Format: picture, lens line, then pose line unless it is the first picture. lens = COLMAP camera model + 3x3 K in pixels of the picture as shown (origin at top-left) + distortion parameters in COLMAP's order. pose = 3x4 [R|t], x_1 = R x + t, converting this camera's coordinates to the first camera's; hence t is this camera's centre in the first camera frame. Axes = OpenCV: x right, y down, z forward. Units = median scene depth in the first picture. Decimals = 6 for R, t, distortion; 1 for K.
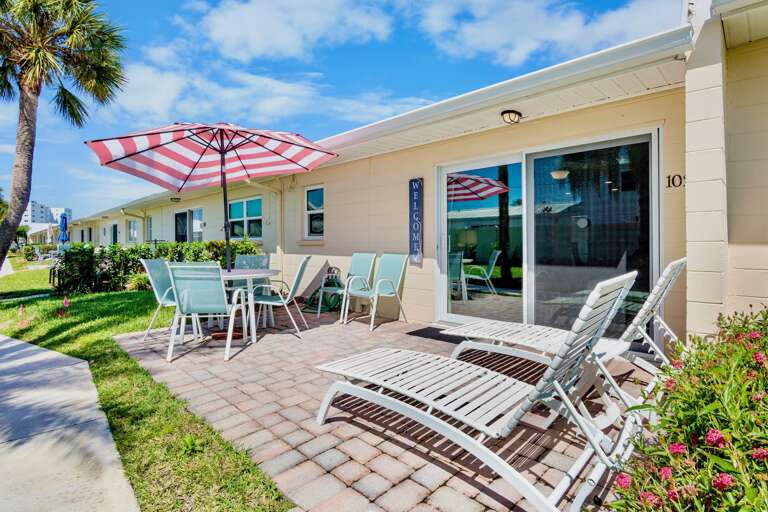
lens RADIAL K [[382.5, 0, 379.2], [0, 382.5, 238.2], [0, 0, 1]] dist [-0.019453, -0.000346]
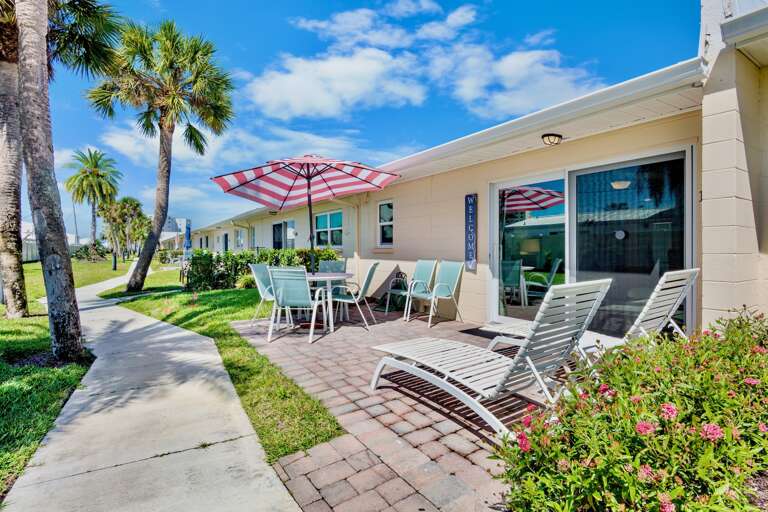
lens RADIAL K [[382.5, 0, 379.2], [0, 382.5, 238.2], [0, 0, 1]] dist [-0.019453, -0.000346]
pose [[0.976066, -0.003082, -0.217453, 0.082359], [0.000048, 0.999903, -0.013958, -0.012191], [0.217474, 0.013613, 0.975971, -0.161599]]
